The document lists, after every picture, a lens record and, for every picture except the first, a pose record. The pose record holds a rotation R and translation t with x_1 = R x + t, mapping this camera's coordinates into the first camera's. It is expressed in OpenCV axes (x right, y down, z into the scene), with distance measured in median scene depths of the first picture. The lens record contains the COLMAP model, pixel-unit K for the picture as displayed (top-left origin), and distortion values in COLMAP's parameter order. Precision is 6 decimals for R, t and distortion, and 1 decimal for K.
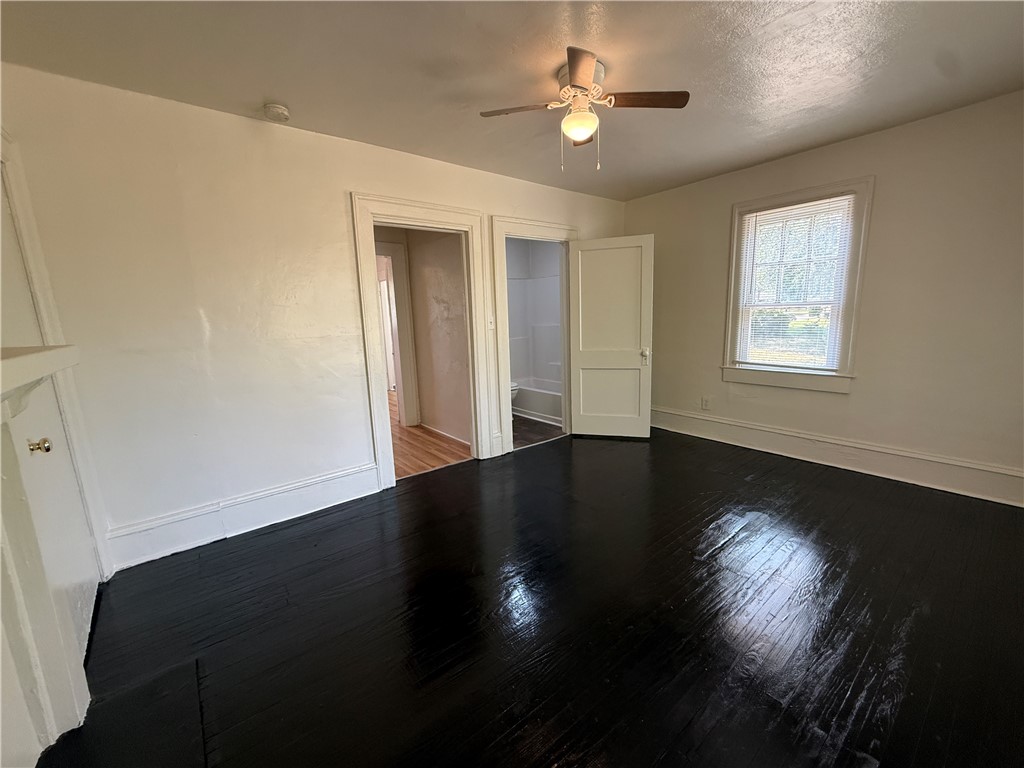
lens RADIAL K [[410.9, 0, 512.6], [0, 410.9, 384.6], [0, 0, 1]] dist [0.001444, 0.000149]
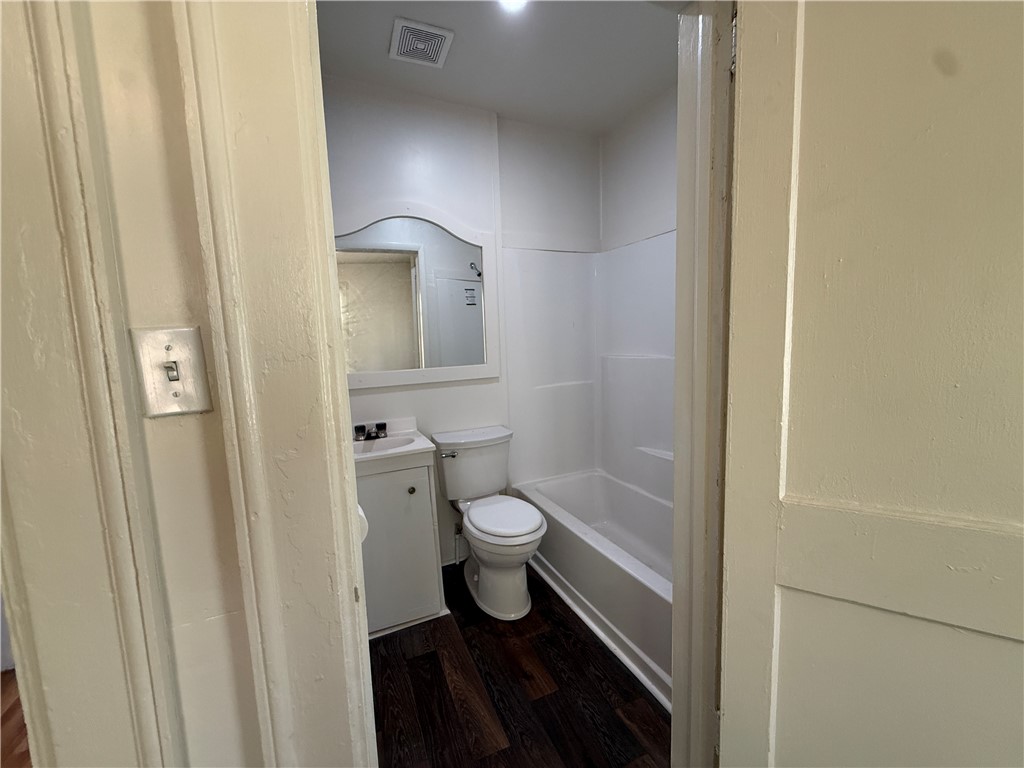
lens RADIAL K [[410.9, 0, 505.6], [0, 410.9, 383.4], [0, 0, 1]] dist [0.001444, 0.000149]
pose [[0.968247, 0.031390, -0.248017, 0.073436], [-0.044244, 0.997941, -0.046425, -0.110547], [0.246050, 0.055925, 0.967643, 0.682249]]
